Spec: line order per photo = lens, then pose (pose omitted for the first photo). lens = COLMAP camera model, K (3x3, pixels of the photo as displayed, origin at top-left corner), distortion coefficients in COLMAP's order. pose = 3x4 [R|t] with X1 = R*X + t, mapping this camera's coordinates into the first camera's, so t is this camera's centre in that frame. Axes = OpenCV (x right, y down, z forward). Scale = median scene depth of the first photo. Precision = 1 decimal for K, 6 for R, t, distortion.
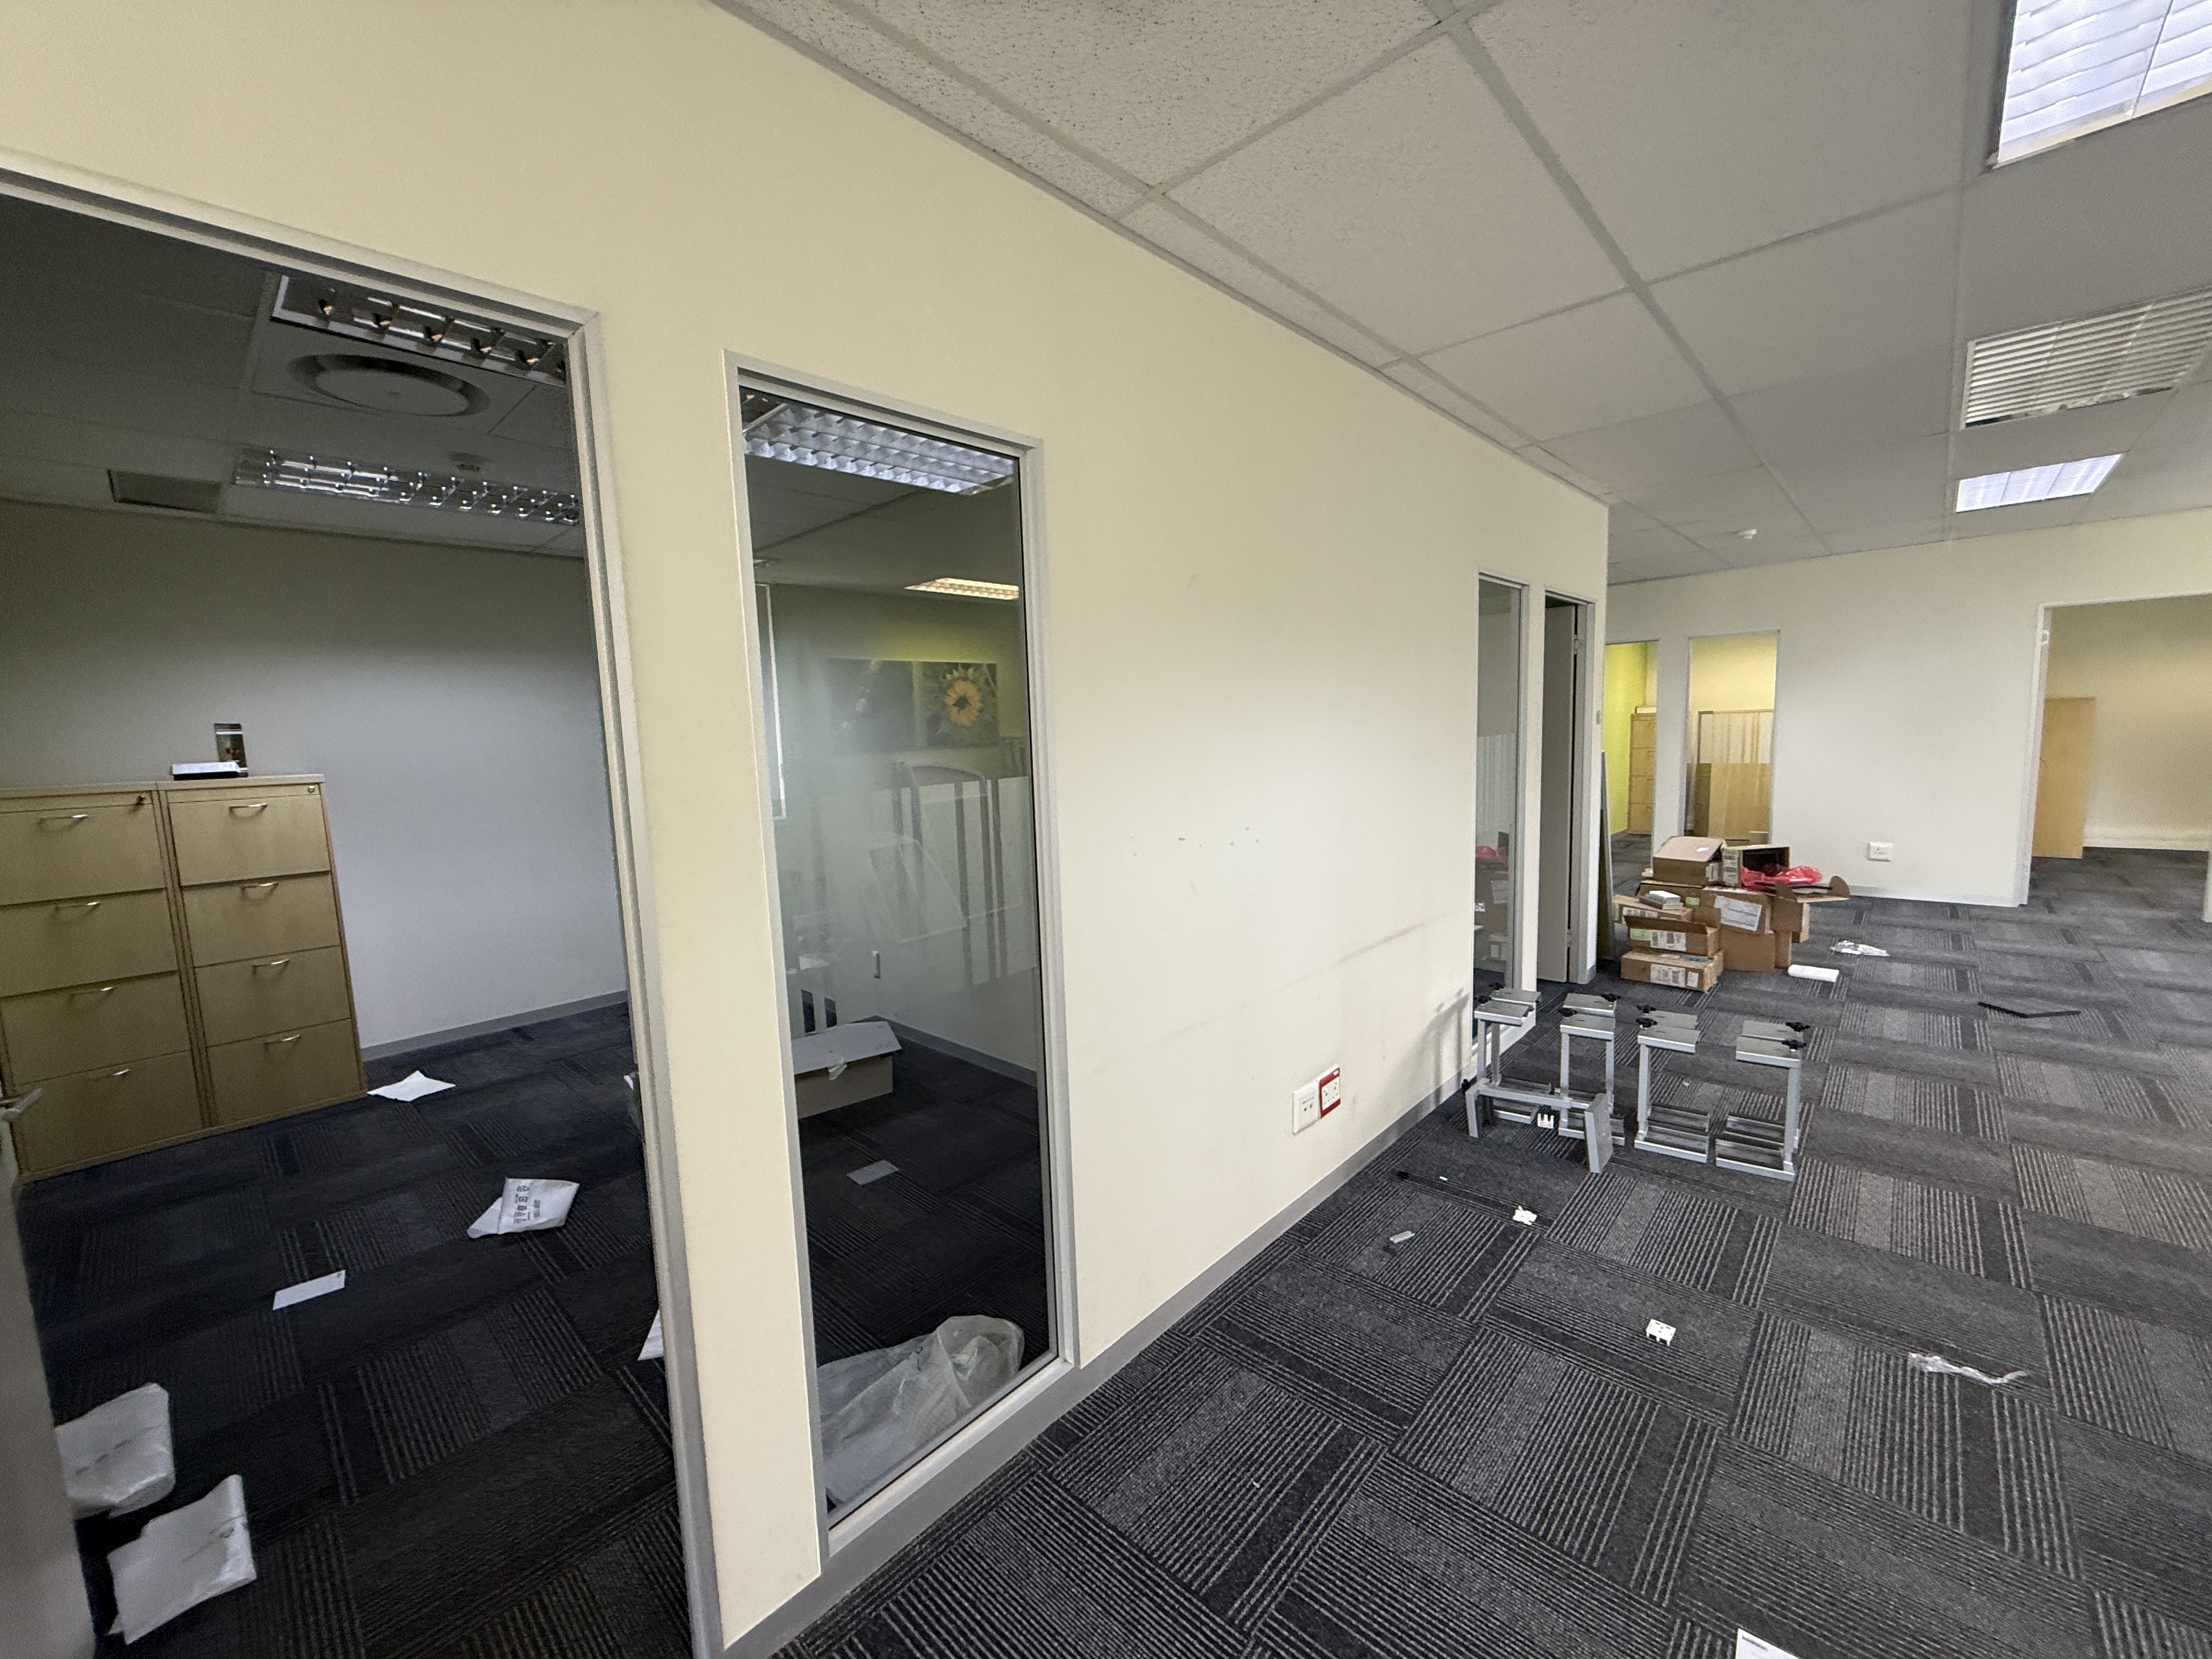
lens RADIAL K [[886.1, 0, 1098.8], [0, 886.1, 826.9], [0, 0, 1]] dist [0.001147, -0.000221]
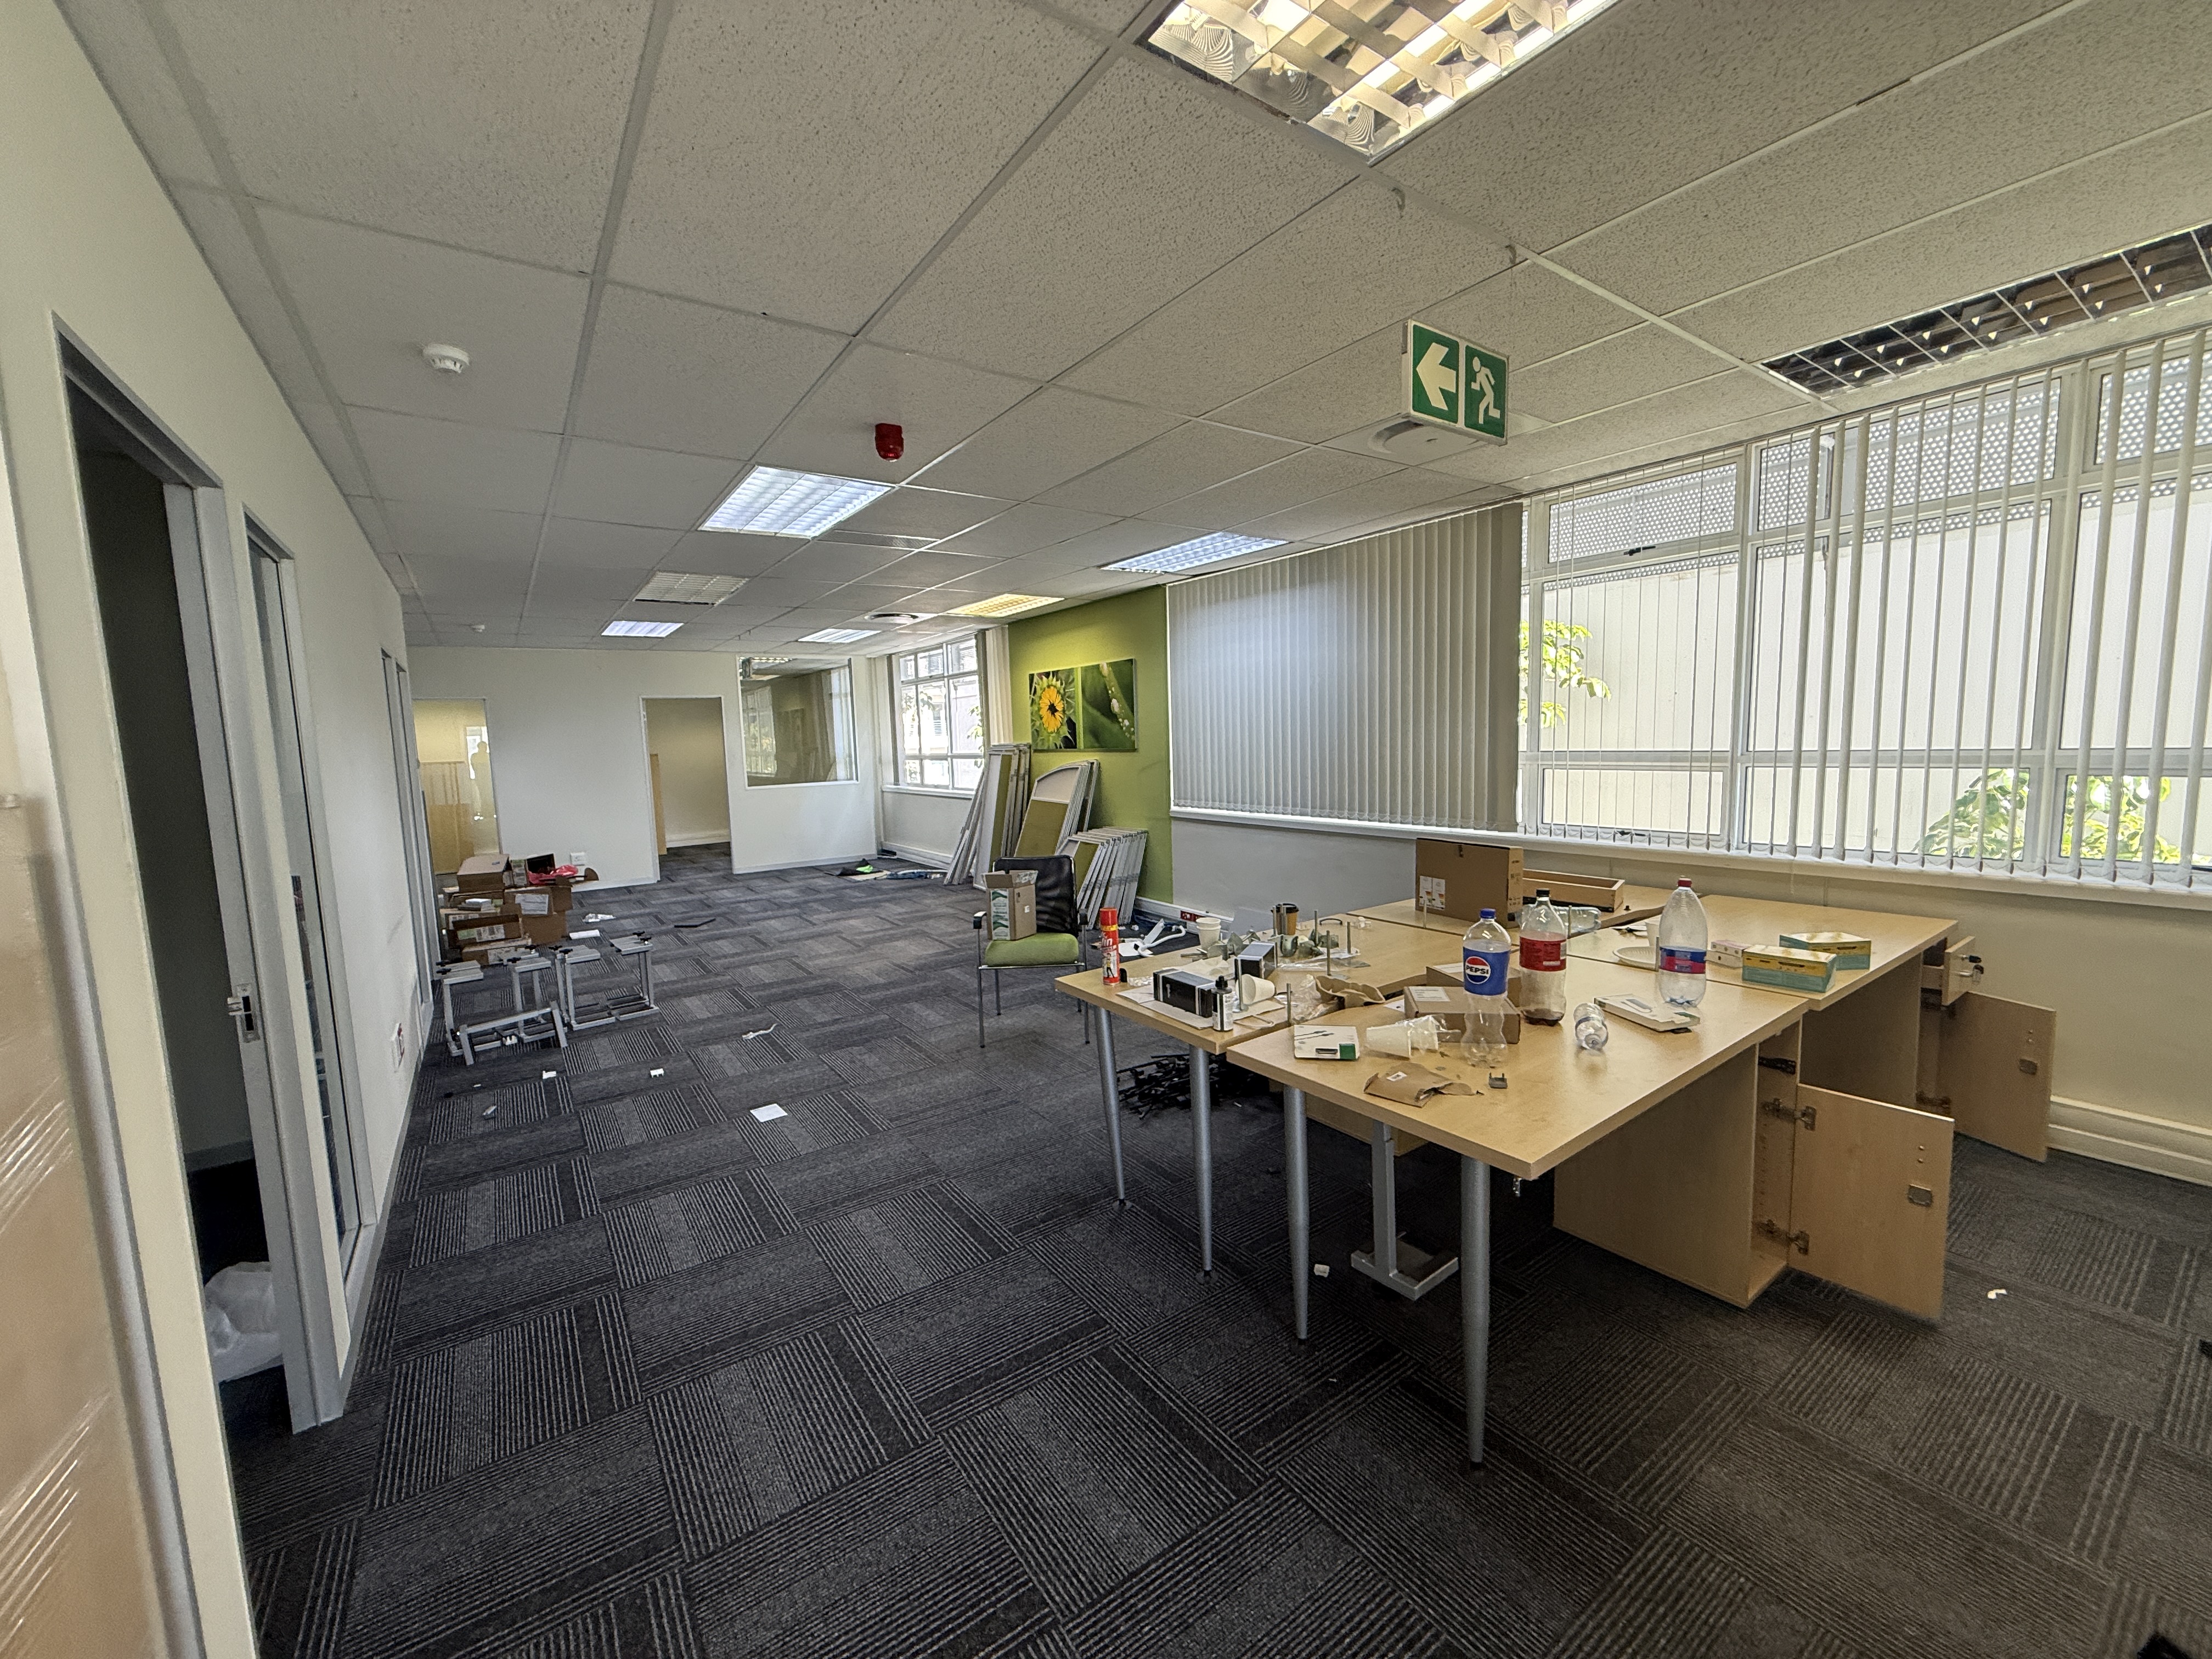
lens RADIAL K [[881.5, 0, 1095.5], [0, 881.5, 830.2], [0, 0, 1]] dist [-0.000840, -0.000147]
pose [[0.218700, -0.073651, 0.973009, -0.520691], [0.133077, 0.990082, 0.045033, 0.047030], [-0.966675, 0.119636, 0.226332, -0.220759]]
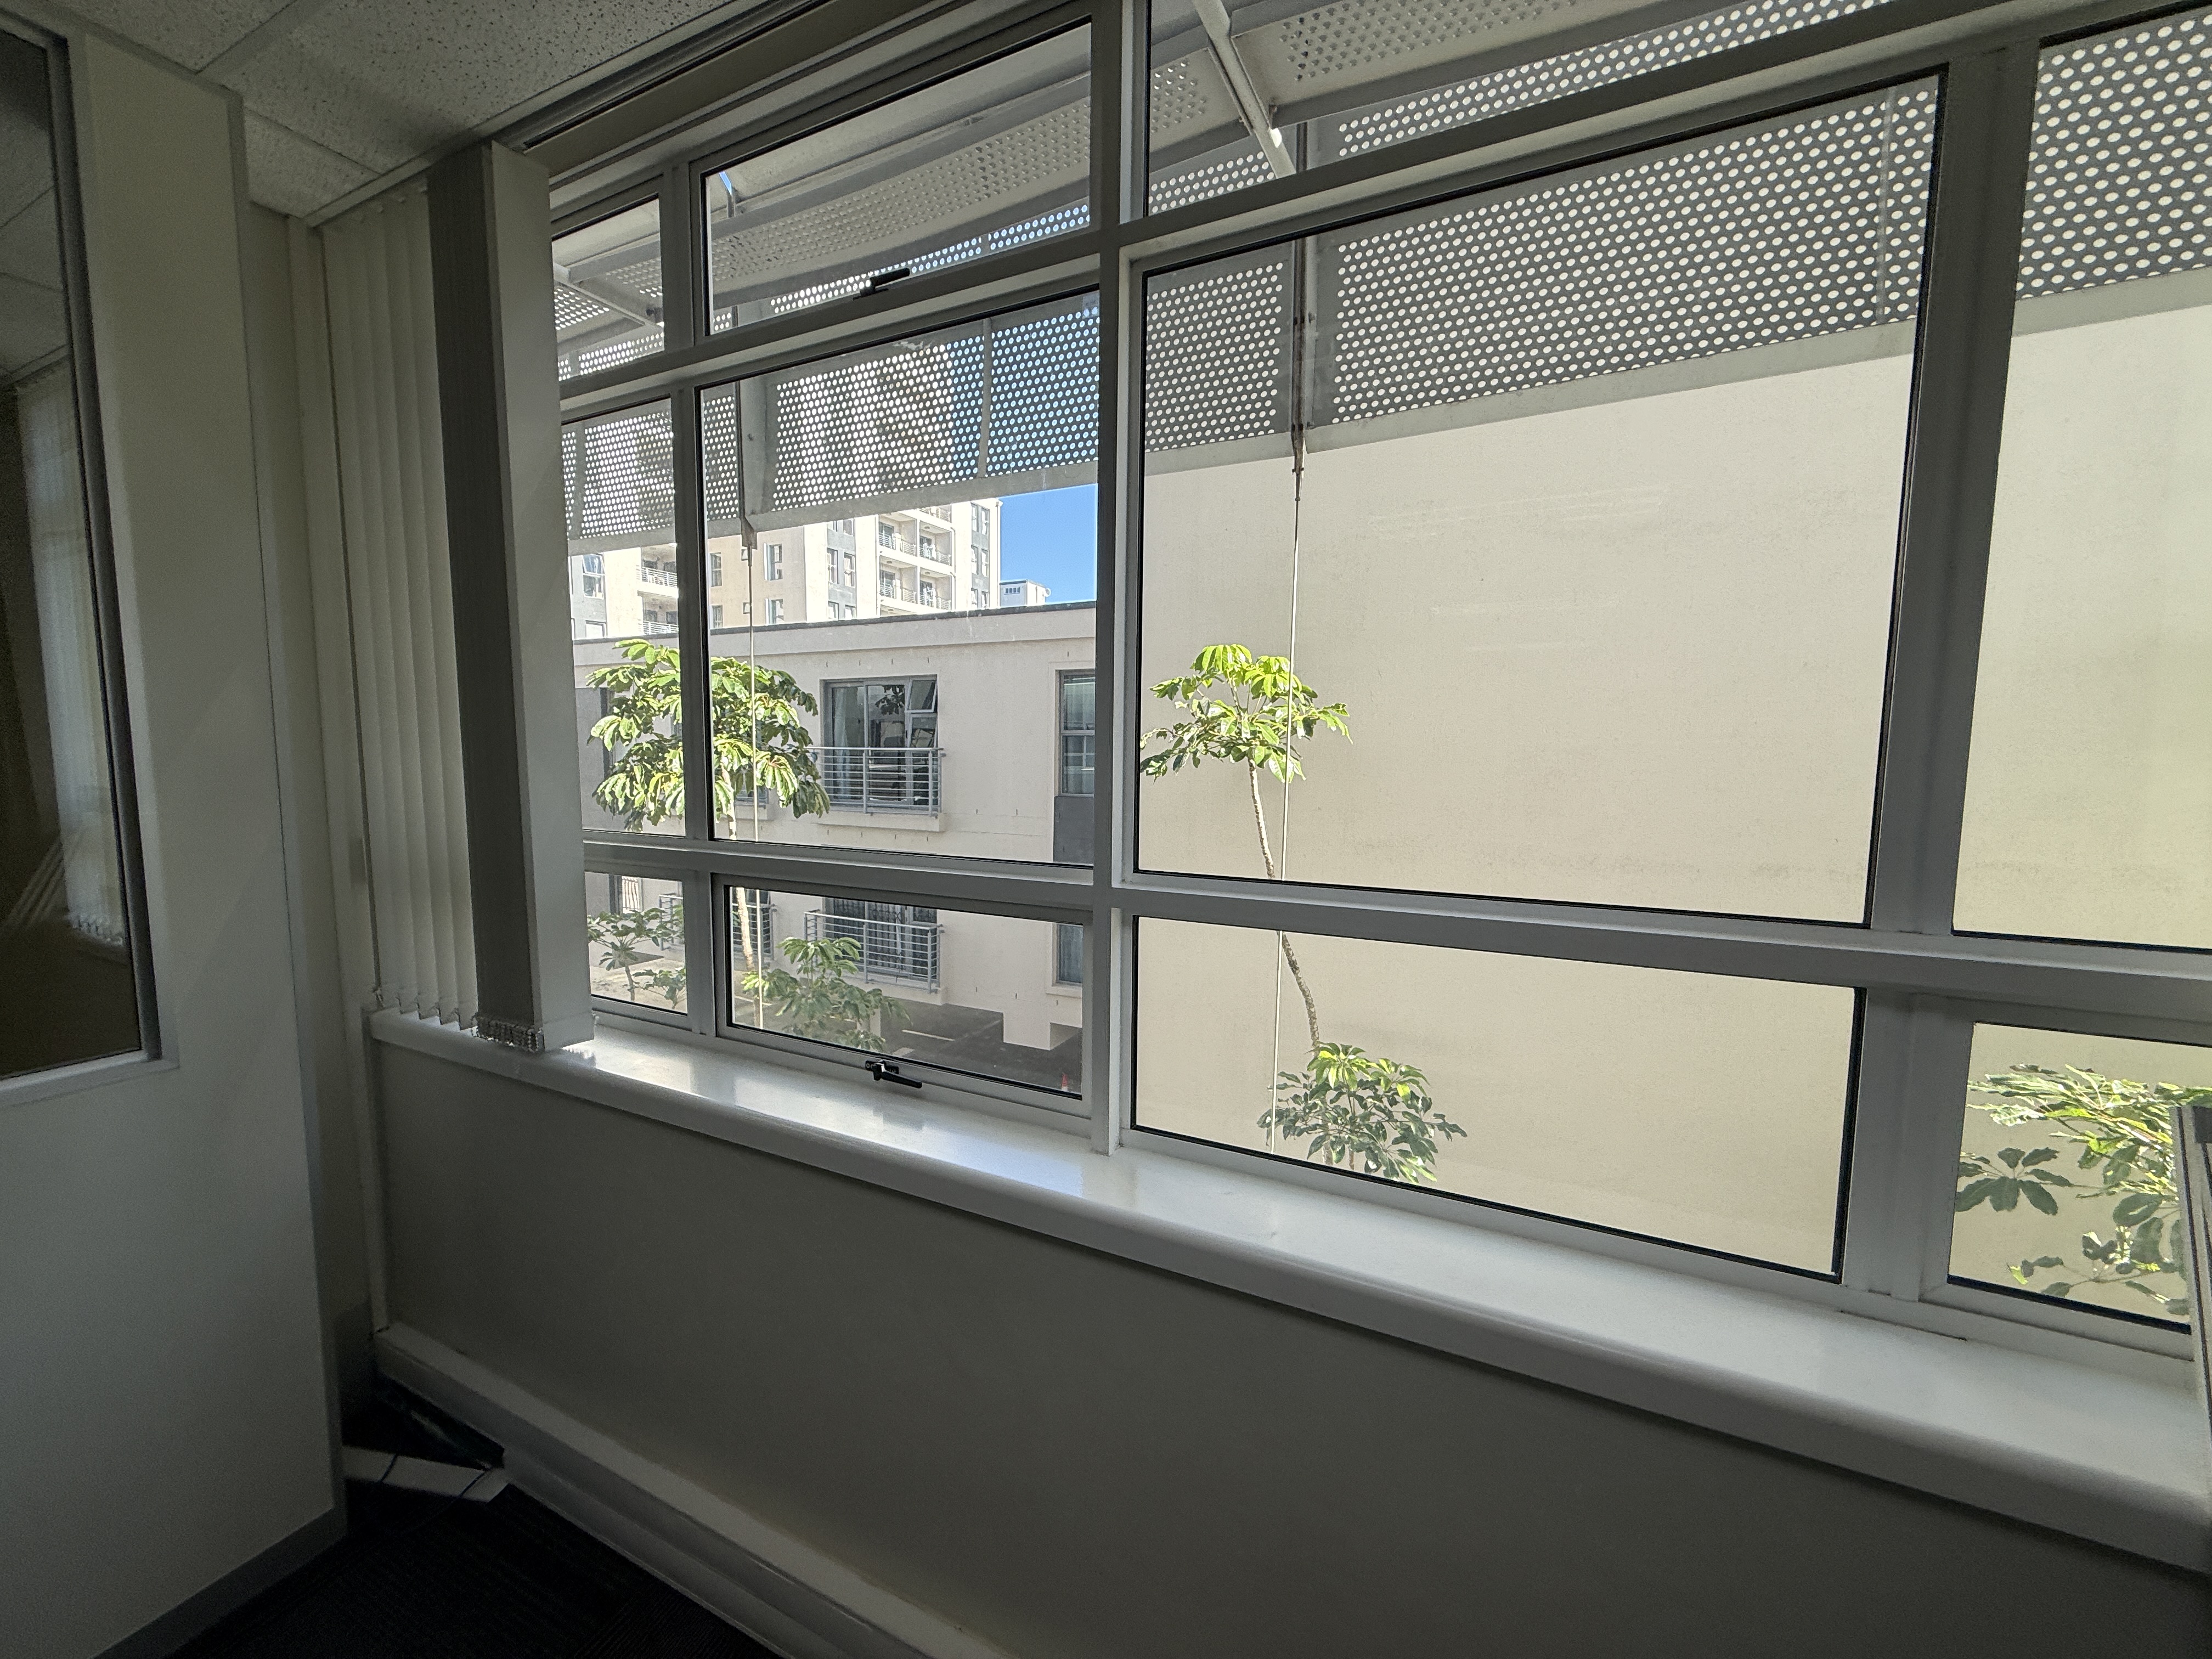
lens RADIAL K [[886.1, 0, 1098.8], [0, 886.1, 826.9], [0, 0, 1]] dist [0.001147, -0.000221]
pose [[-0.277767, -0.052161, 0.959231, 1.543789], [0.113500, 0.989749, 0.086687, -0.158857], [-0.953920, 0.132952, -0.268999, 0.814285]]
